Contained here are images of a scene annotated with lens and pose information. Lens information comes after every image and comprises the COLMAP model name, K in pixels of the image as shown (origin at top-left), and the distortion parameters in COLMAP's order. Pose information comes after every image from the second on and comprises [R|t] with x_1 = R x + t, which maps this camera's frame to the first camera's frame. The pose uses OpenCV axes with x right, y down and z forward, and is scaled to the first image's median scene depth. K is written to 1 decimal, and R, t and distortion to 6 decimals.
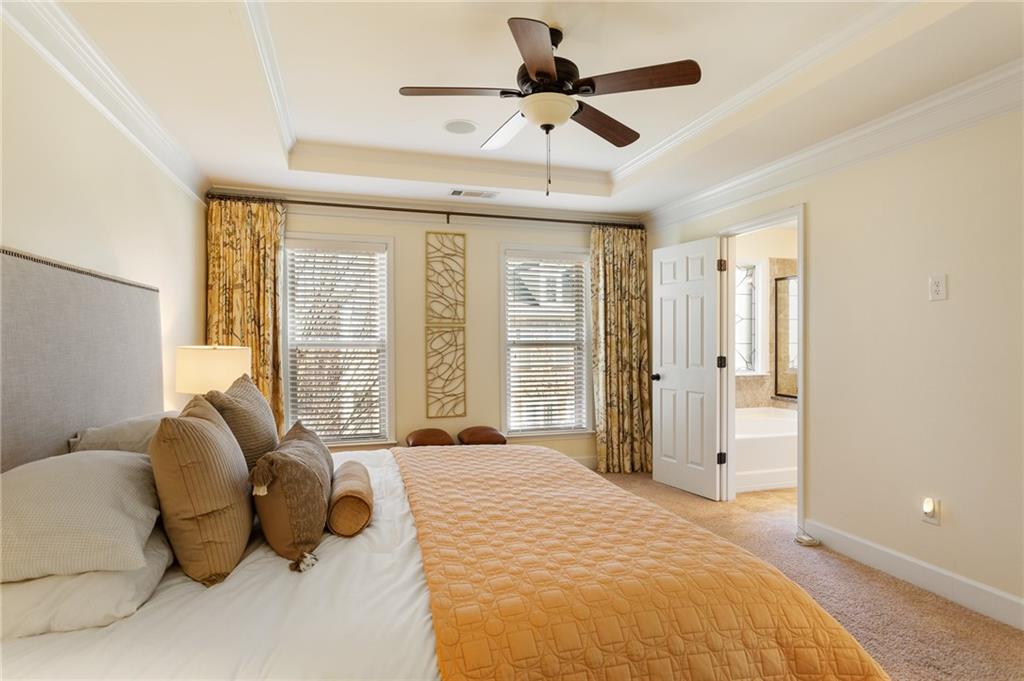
lens RADIAL K [[543.7, 0, 513.7], [0, 543.7, 342.6], [0, 0, 1]] dist [-0.002356, 0.000030]
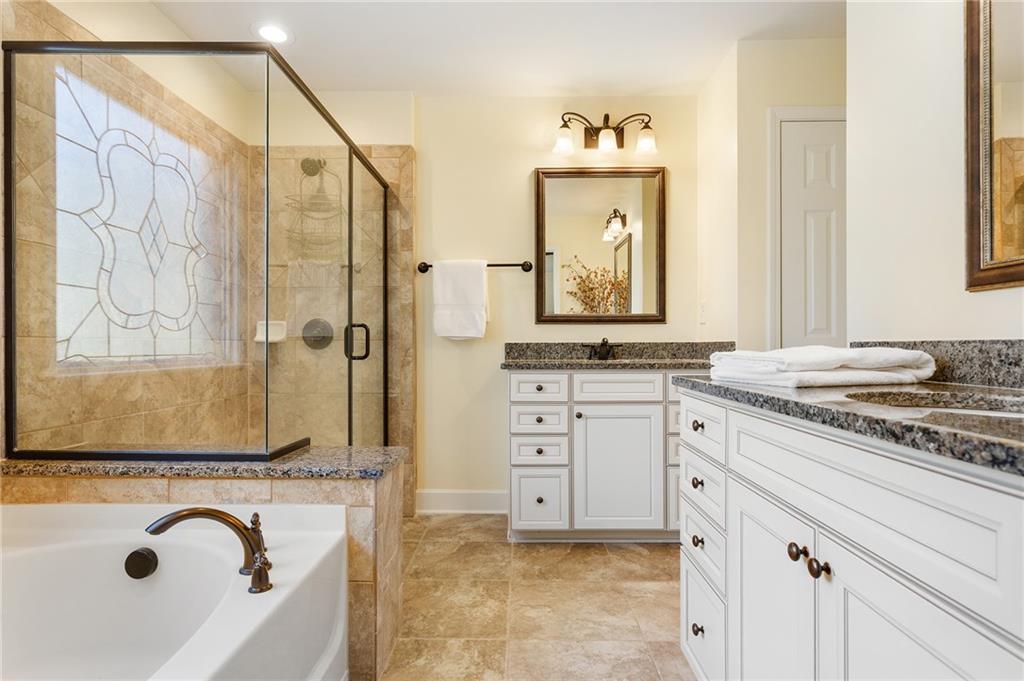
lens RADIAL K [[543.7, 0, 511.3], [0, 543.7, 344.1], [0, 0, 1]] dist [-0.002356, 0.000030]
pose [[0.304191, 0.003494, 0.952605, 0.352218], [0.006714, 0.999961, -0.005812, 0.049693], [-0.952587, 0.008163, 0.304156, 0.798523]]
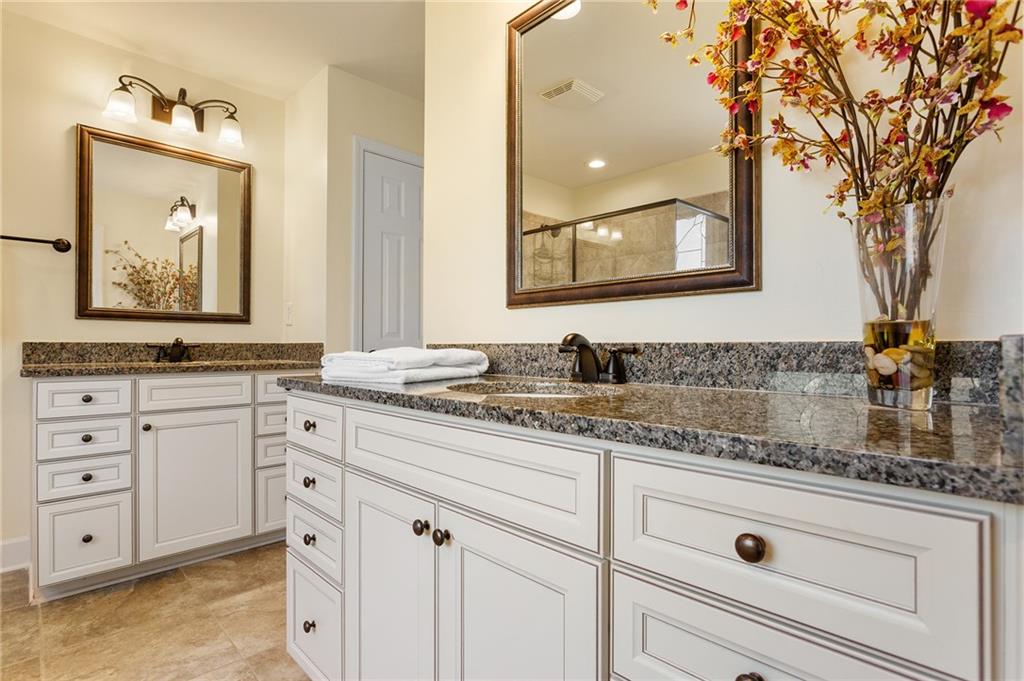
lens RADIAL K [[498.7, 0, 509.0], [0, 498.7, 344.8], [0, 0, 1]] dist [-0.007191, 0.000562]
pose [[-0.464255, 0.003429, 0.885695, 0.369369], [0.003809, 0.999991, -0.001876, 0.049325], [-0.885693, 0.002503, -0.464264, 0.821913]]
